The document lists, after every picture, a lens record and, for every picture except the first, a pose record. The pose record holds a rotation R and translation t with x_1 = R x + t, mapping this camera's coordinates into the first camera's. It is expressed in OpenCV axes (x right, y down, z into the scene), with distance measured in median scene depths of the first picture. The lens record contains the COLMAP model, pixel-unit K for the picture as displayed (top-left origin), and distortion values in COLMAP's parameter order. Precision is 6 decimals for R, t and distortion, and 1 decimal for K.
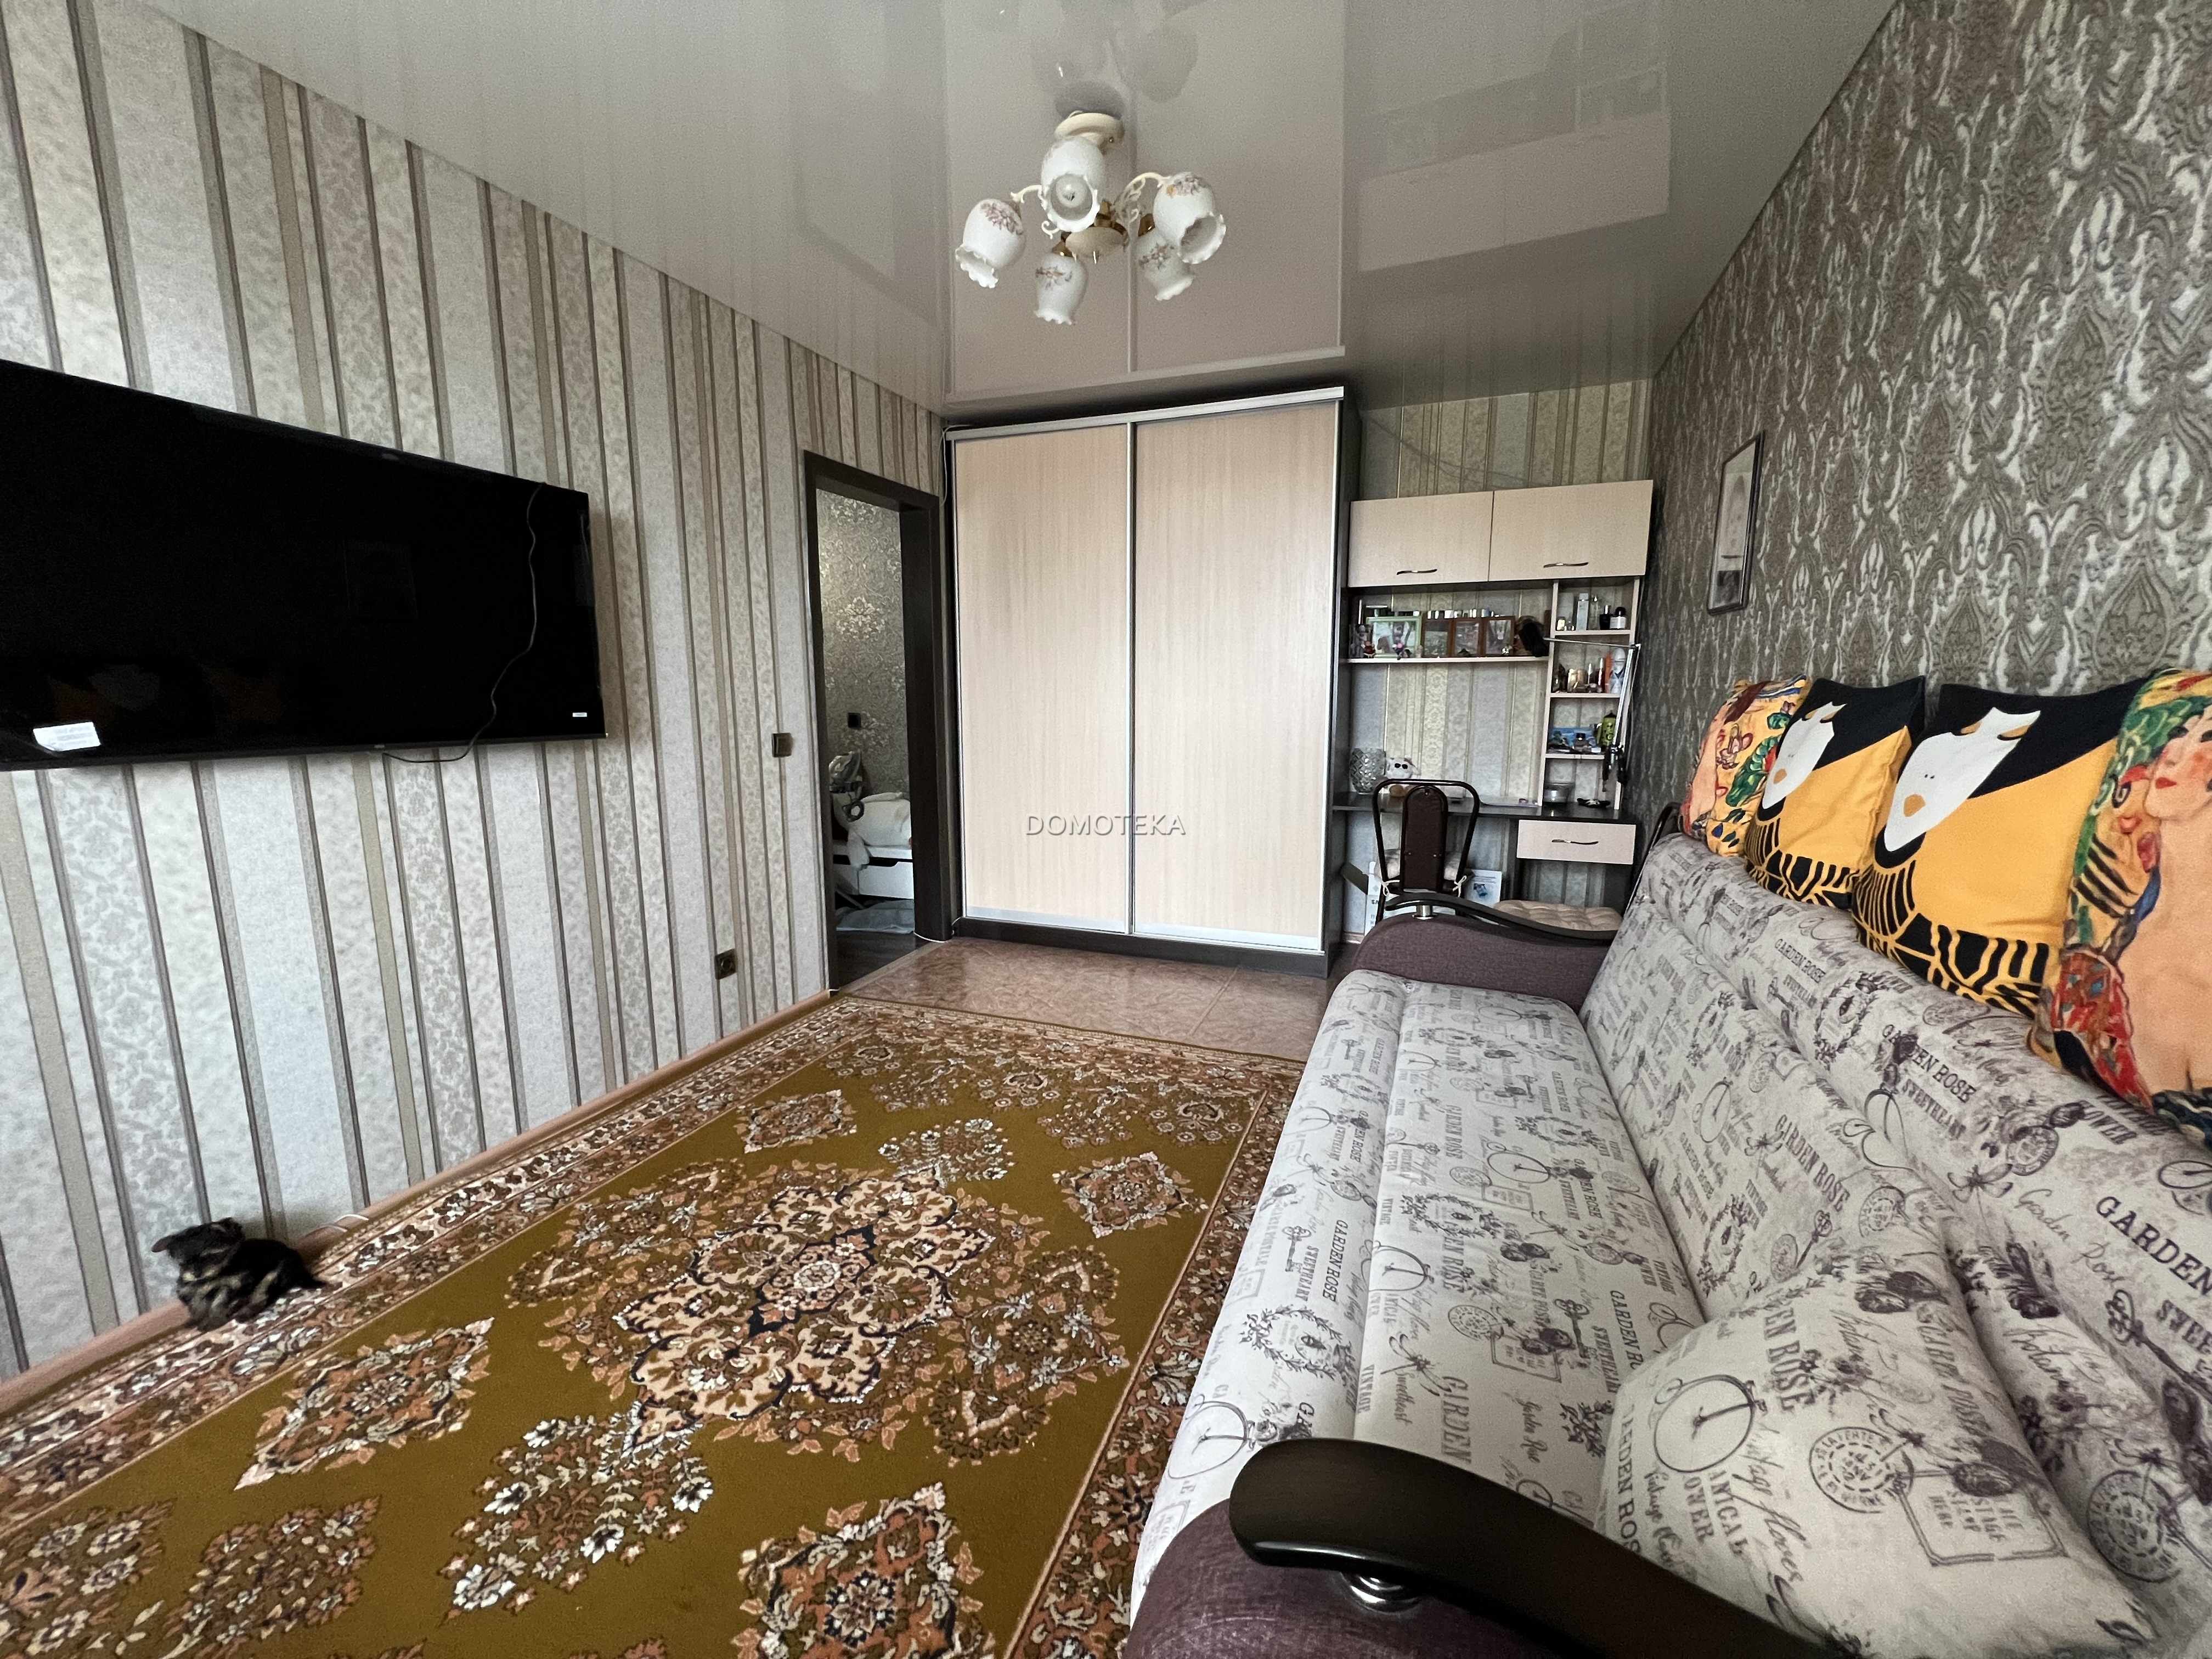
lens RADIAL K [[888.5, 0, 1102.6], [0, 888.5, 827.1], [0, 0, 1]] dist [-0.002045, 0.000204]
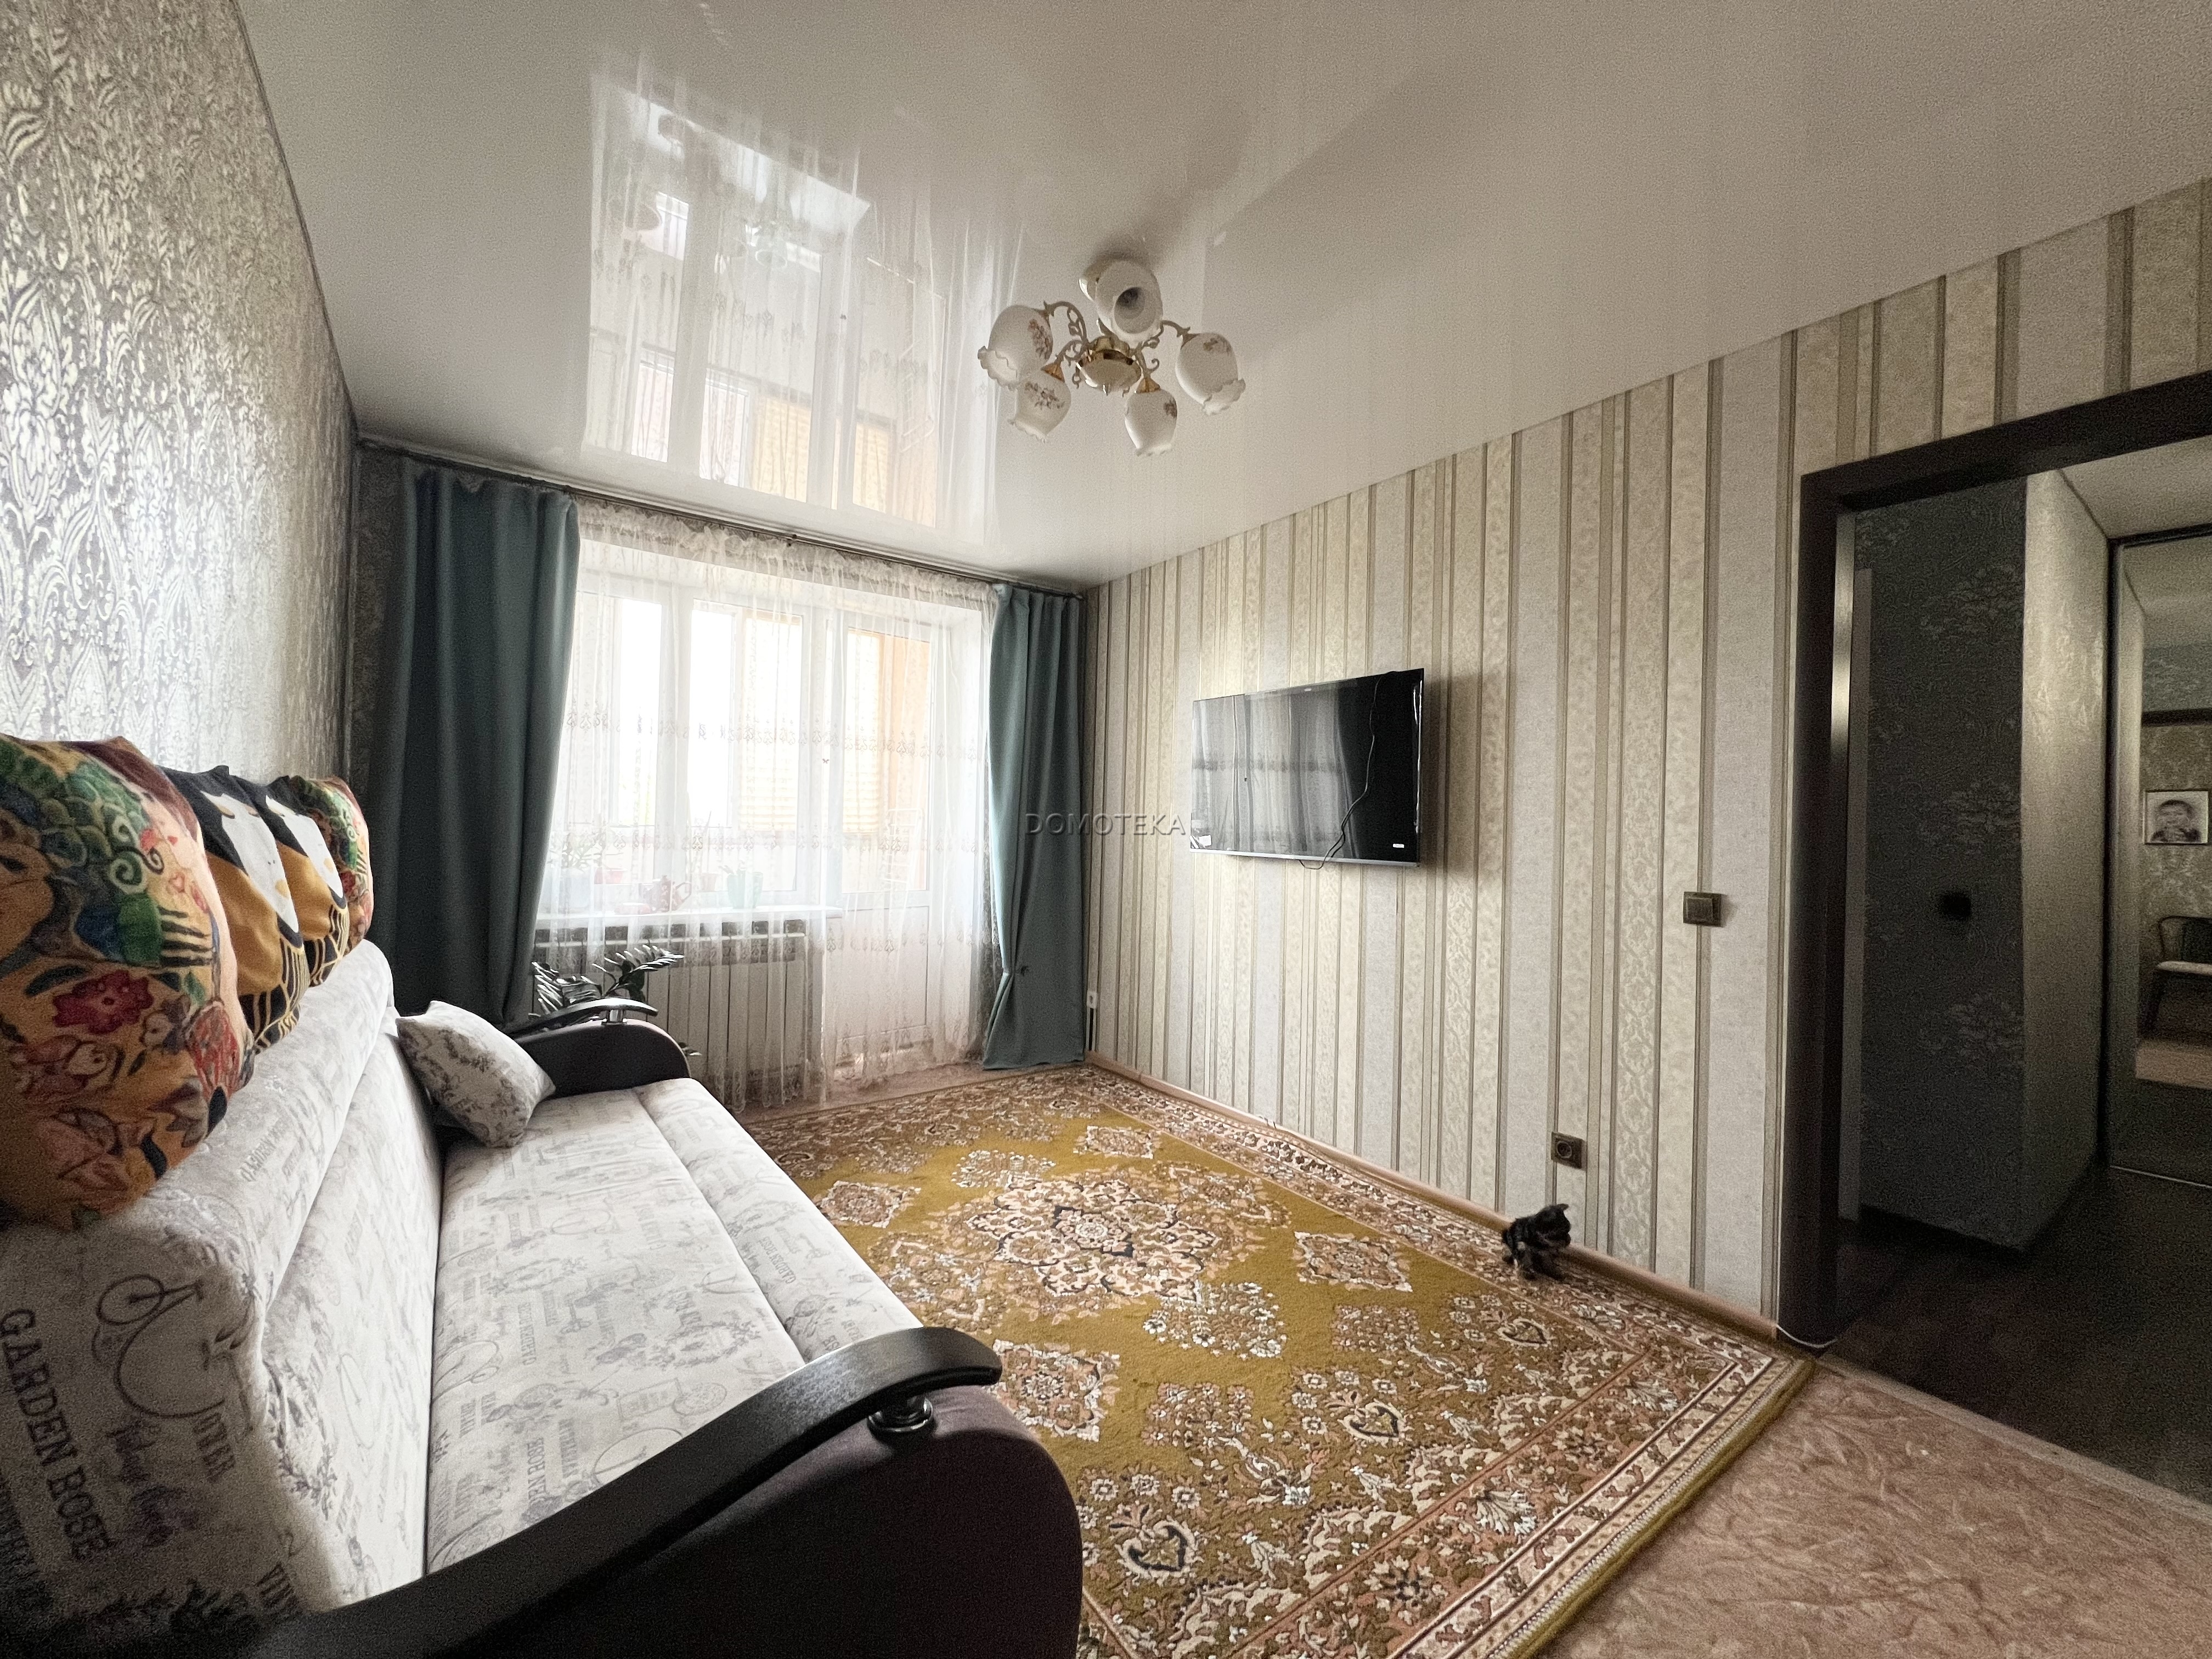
lens RADIAL K [[886.2, 0, 1102.1], [0, 886.2, 826.9], [0, 0, 1]] dist [-0.001750, 0.000297]
pose [[-0.549540, -0.016309, -0.835308, 0.756744], [-0.157705, 0.983861, 0.084543, -0.215093], [0.820448, 0.178192, -0.543243, 1.486210]]
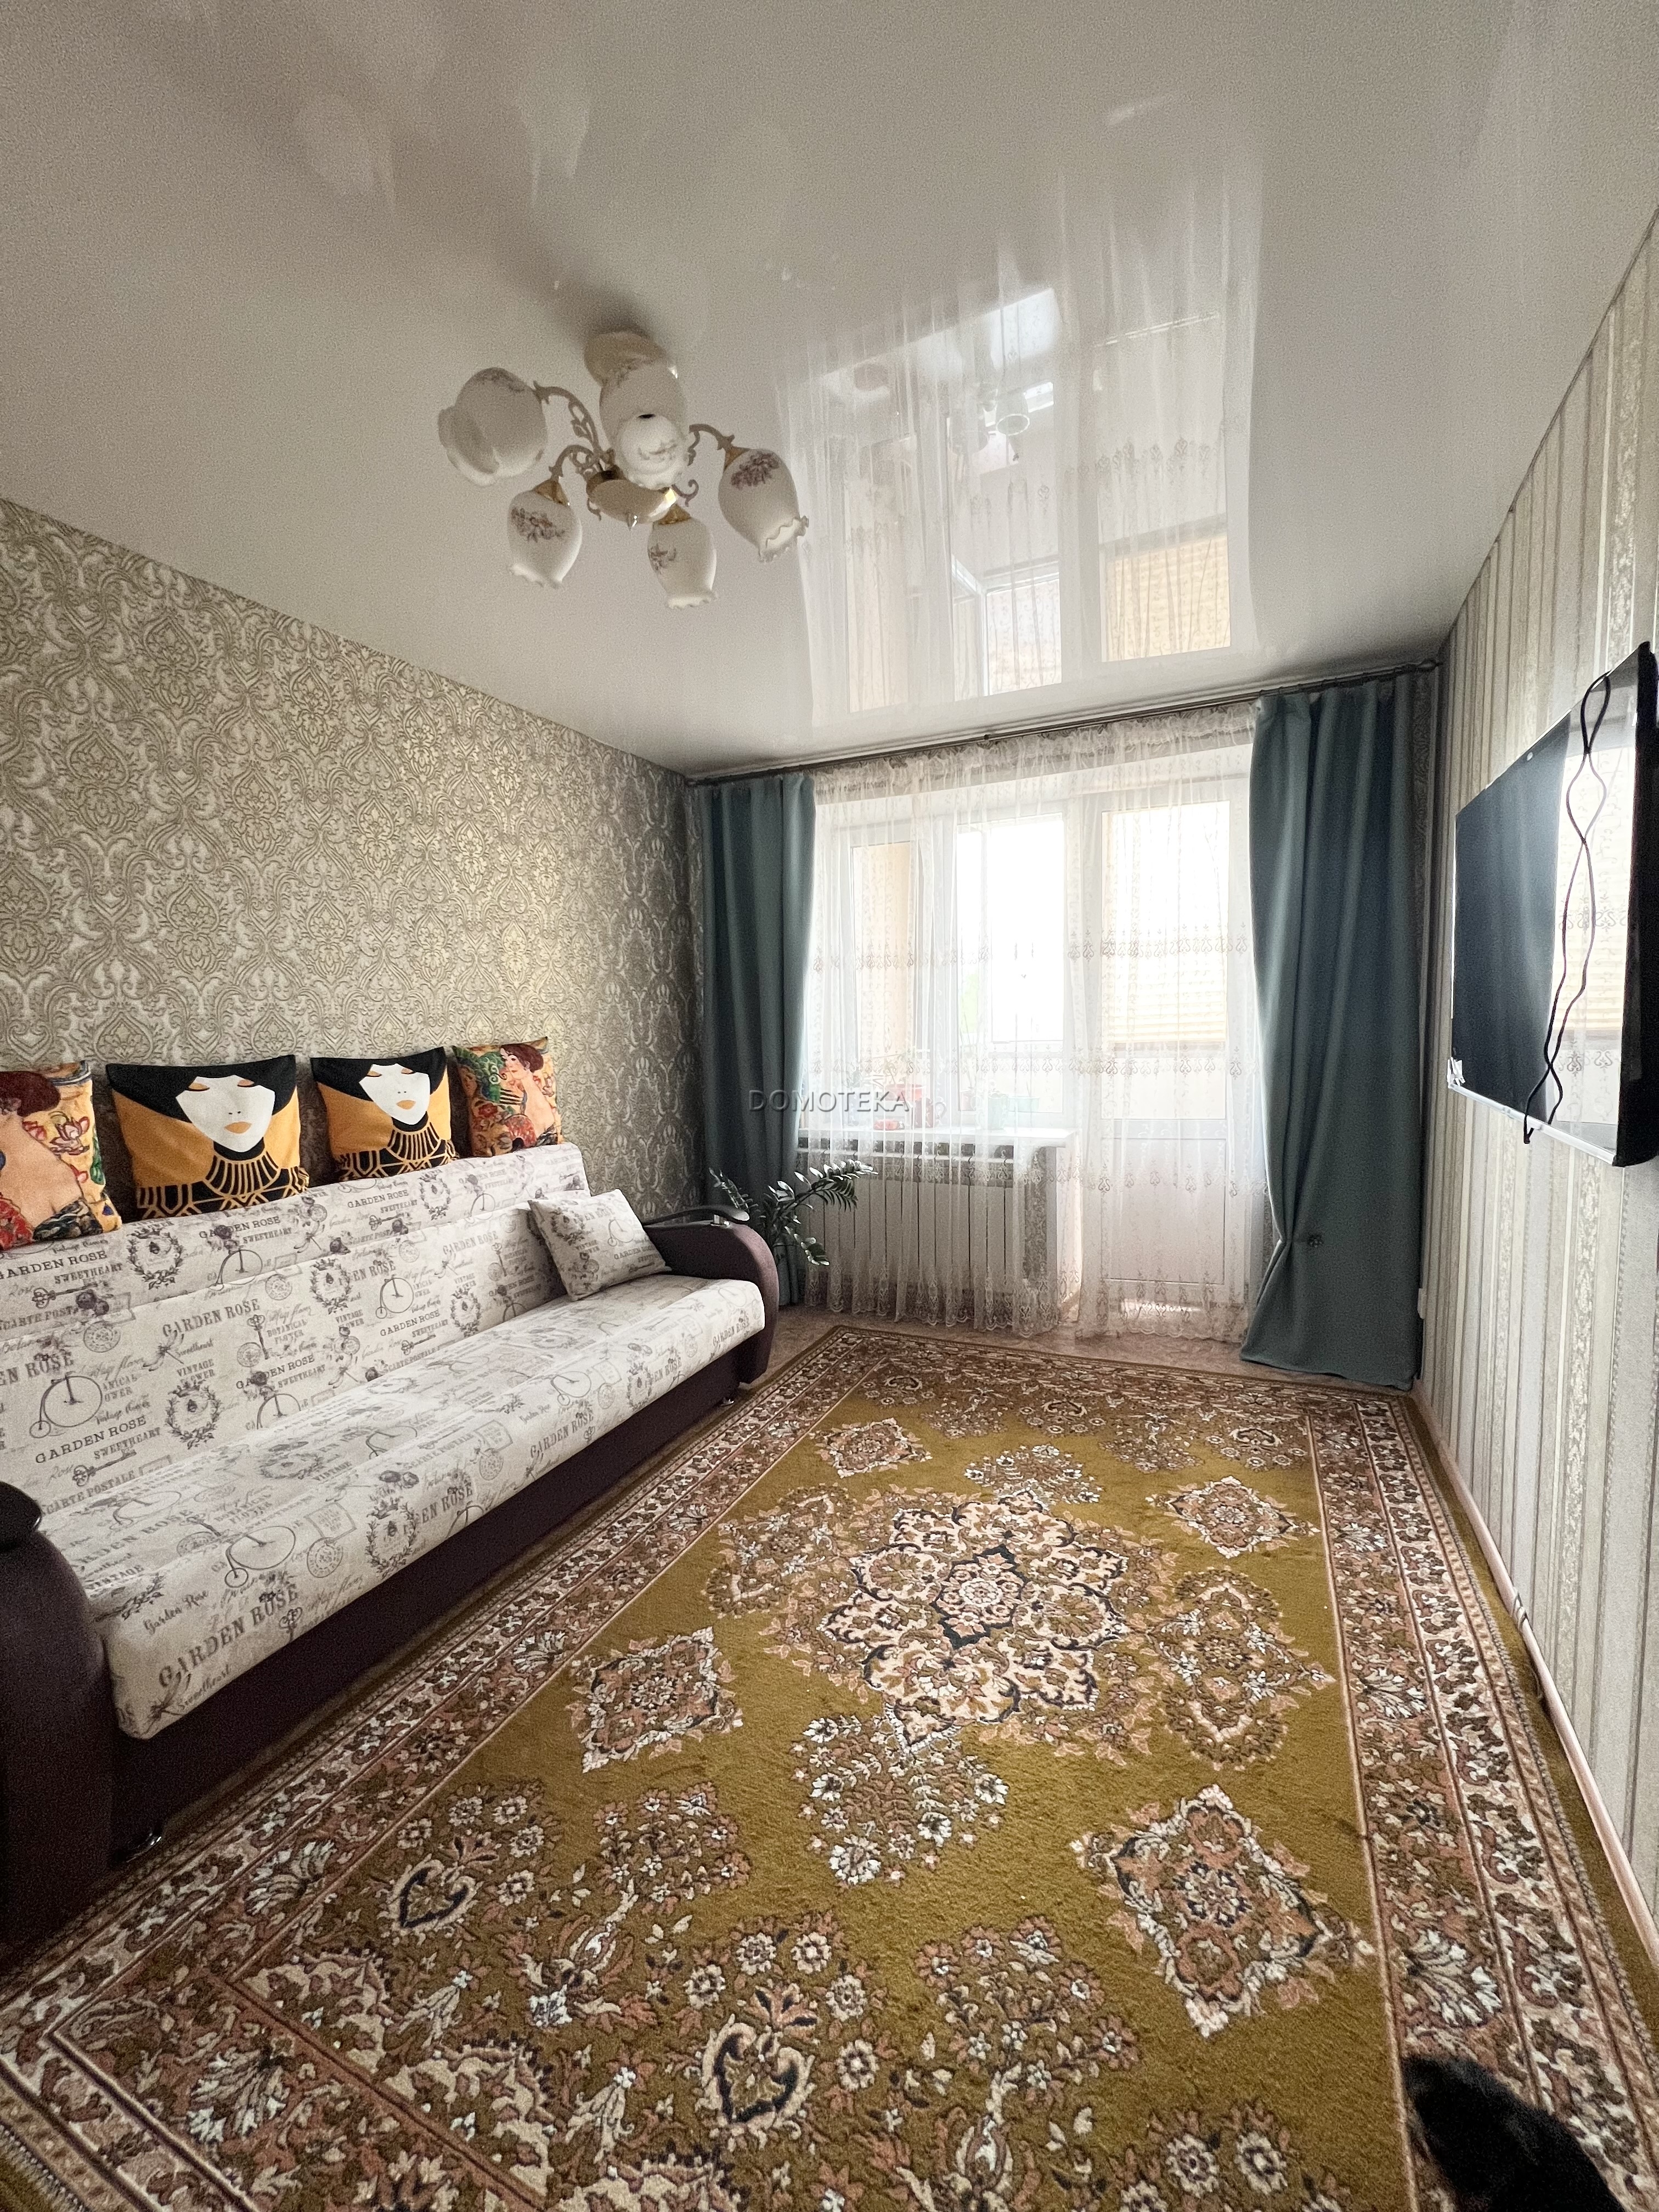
lens RADIAL K [[886.2, 0, 832.6], [0, 886.2, 1101.1], [0, 0, 1]] dist [-0.001750, 0.000297]
pose [[-0.996784, 0.020358, 0.077510, -0.213772], [0.039131, 0.967696, 0.249065, -0.306833], [-0.069935, 0.251297, -0.965380, 1.699431]]
